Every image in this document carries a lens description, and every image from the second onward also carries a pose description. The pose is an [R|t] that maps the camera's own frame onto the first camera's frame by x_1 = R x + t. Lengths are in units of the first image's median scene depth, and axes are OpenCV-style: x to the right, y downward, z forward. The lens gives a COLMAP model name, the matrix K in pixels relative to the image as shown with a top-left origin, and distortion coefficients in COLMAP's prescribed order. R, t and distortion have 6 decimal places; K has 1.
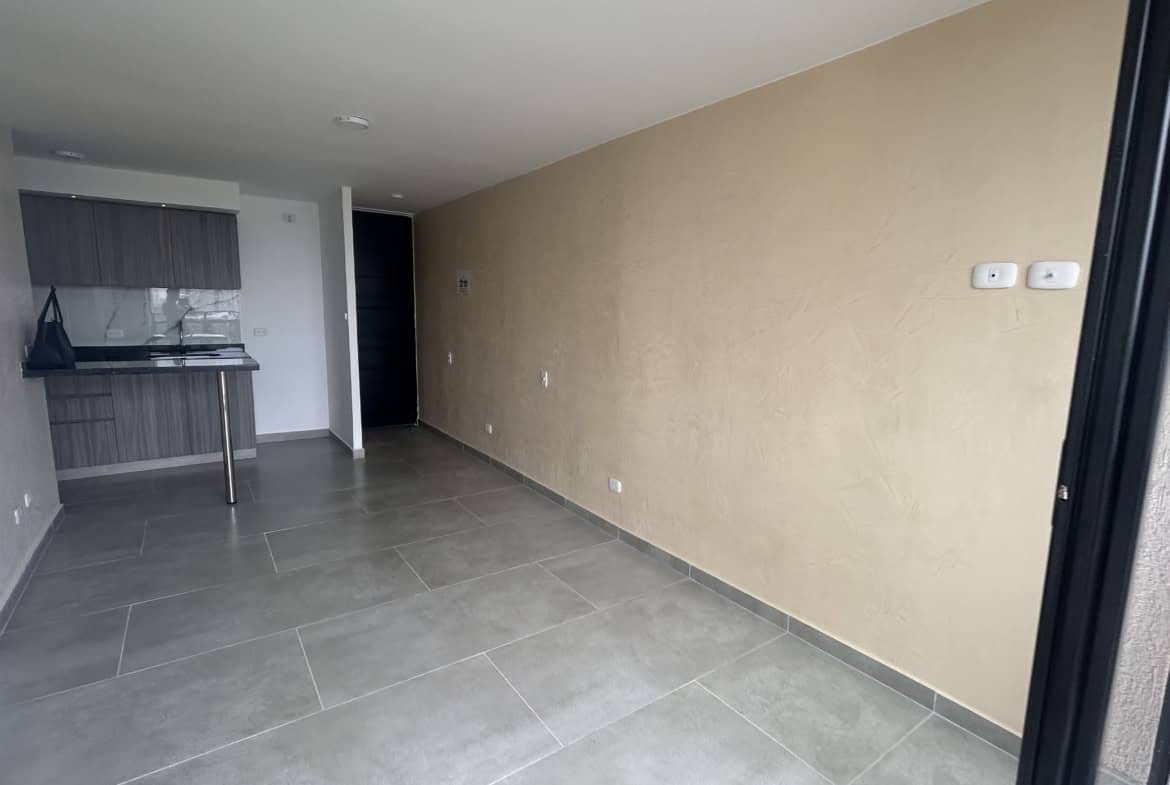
lens RADIAL K [[560.7, 0, 587.8], [0, 560.7, 381.1], [0, 0, 1]] dist [0.001803, 0.000401]
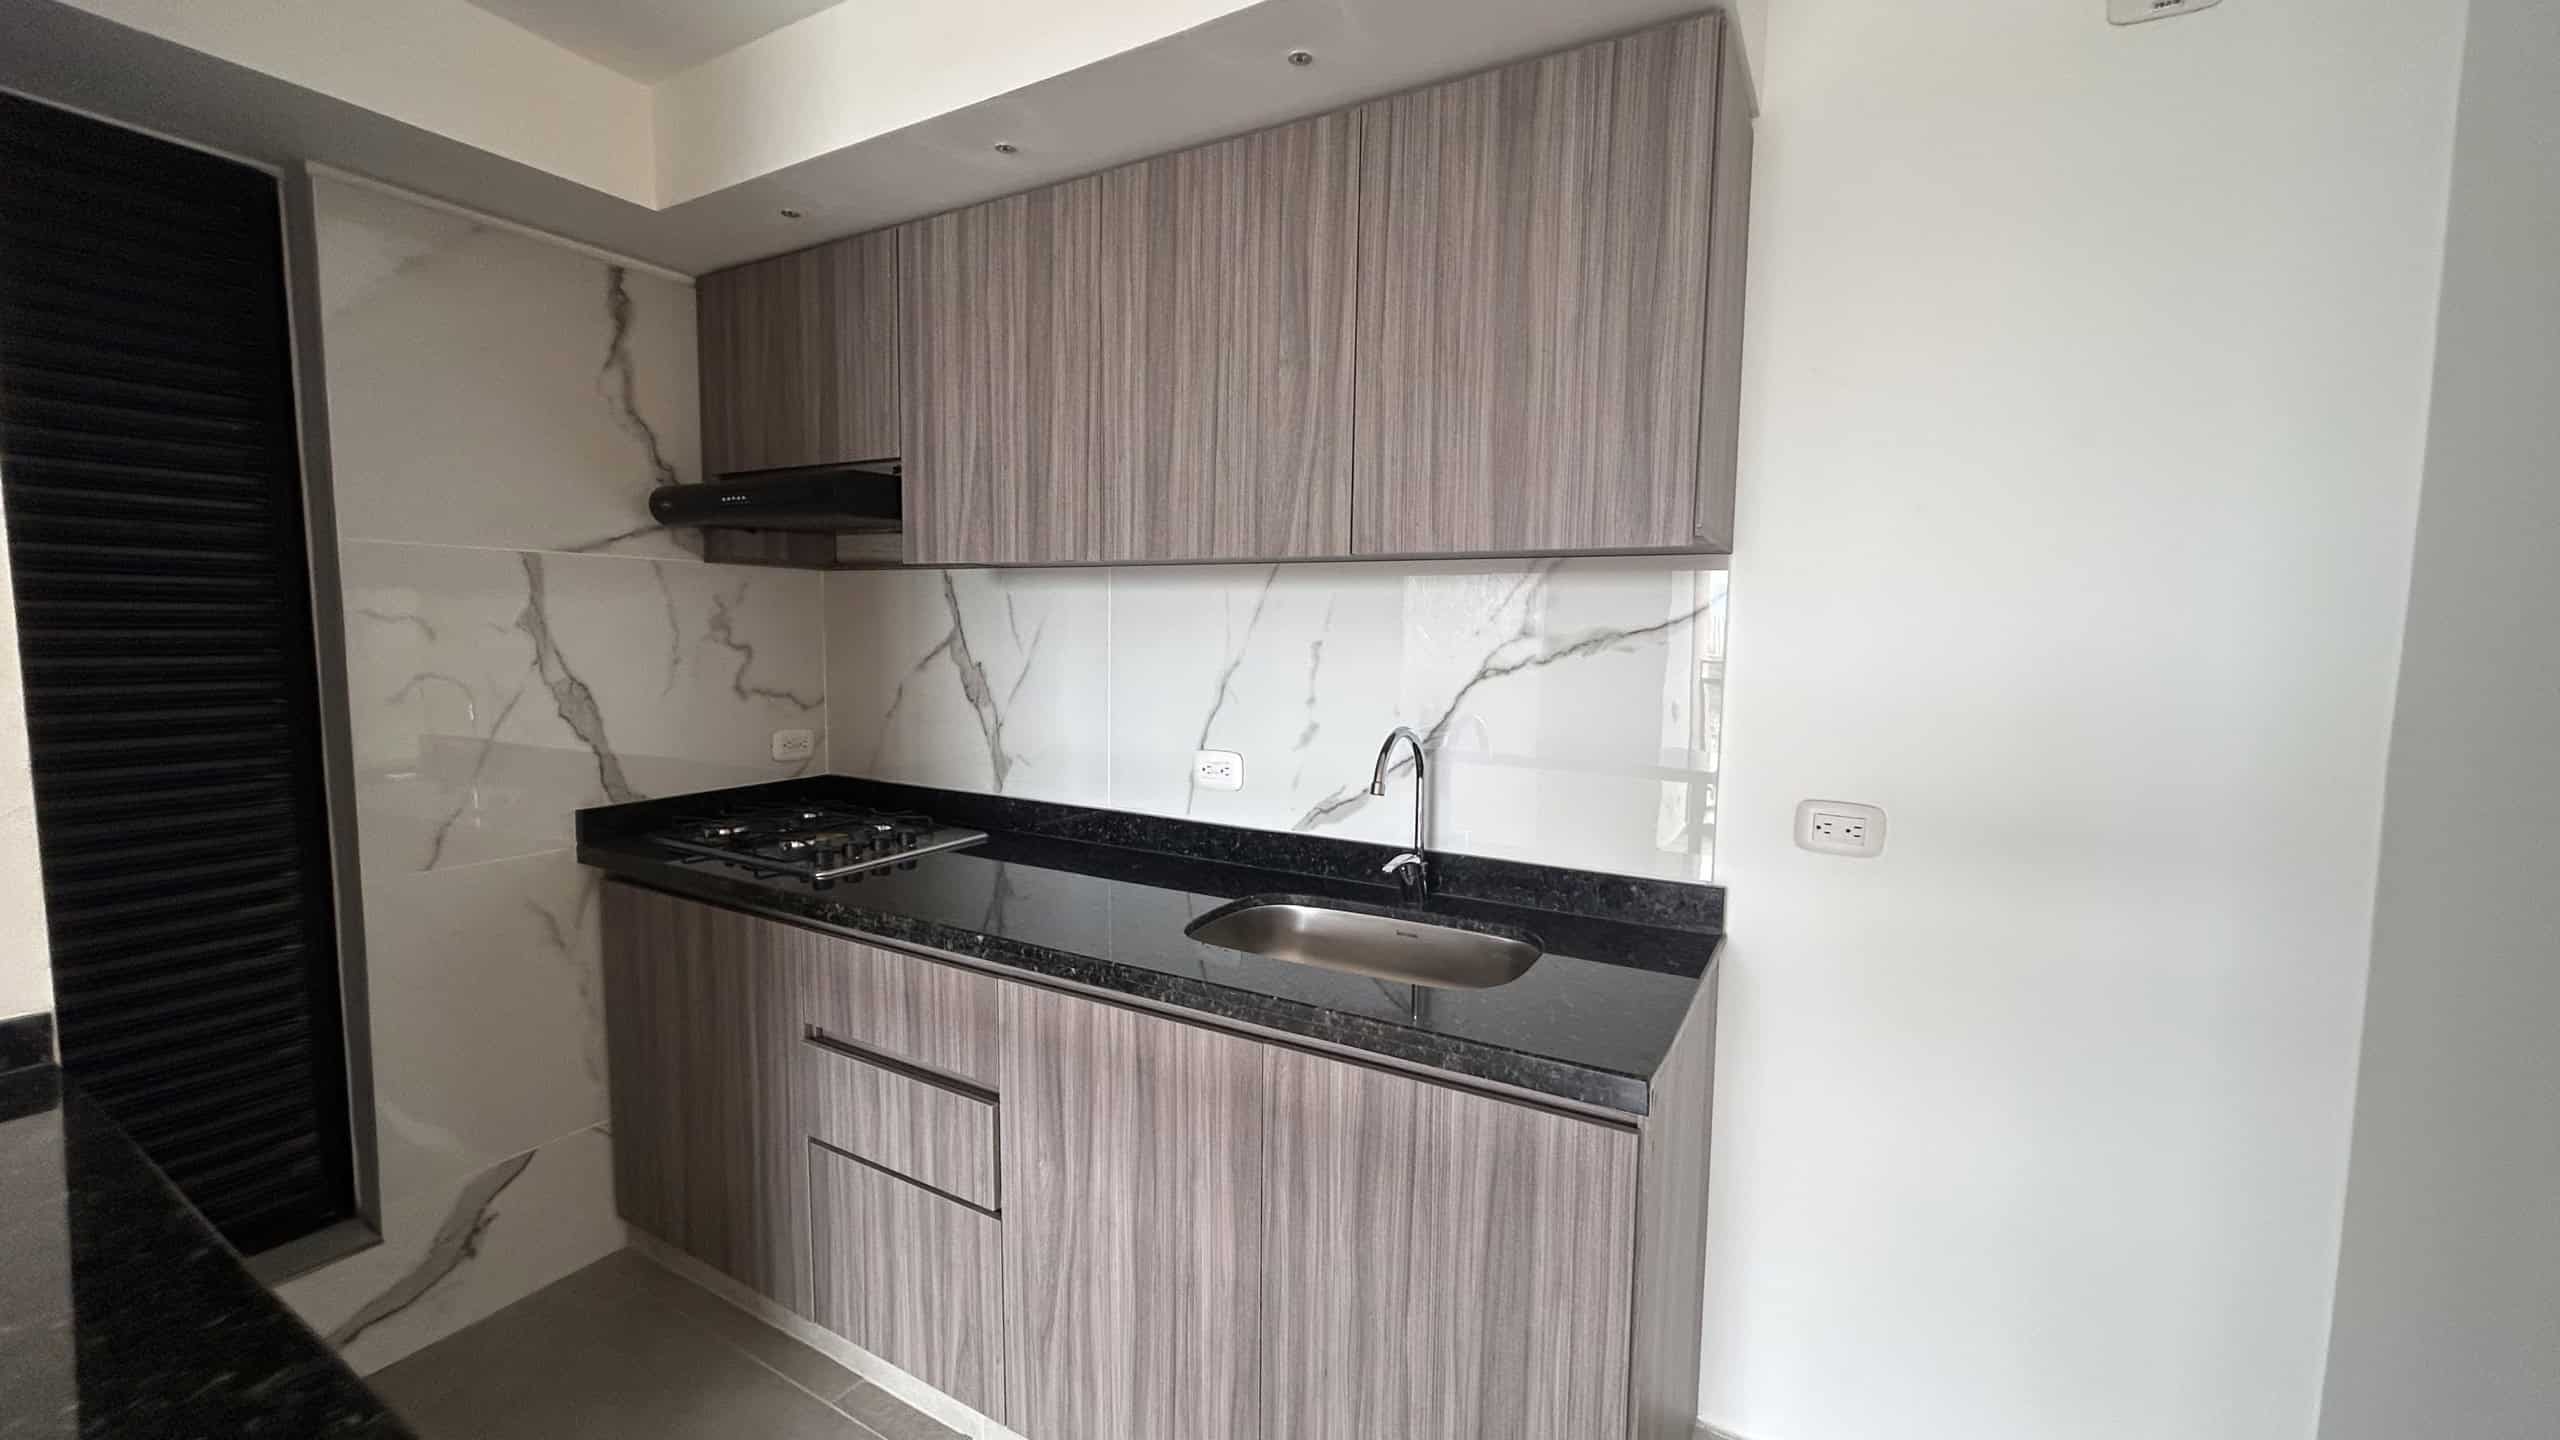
lens RADIAL K [[1025.9, 0, 1284.2], [0, 1025.9, 731.9], [0, 0, 1]] dist [0.000264, 0.000036]
pose [[0.416743, 0.085787, -0.904967, -0.437687], [-0.127961, 0.991160, 0.035031, -0.119212], [0.899973, 0.101202, 0.424037, 0.835121]]
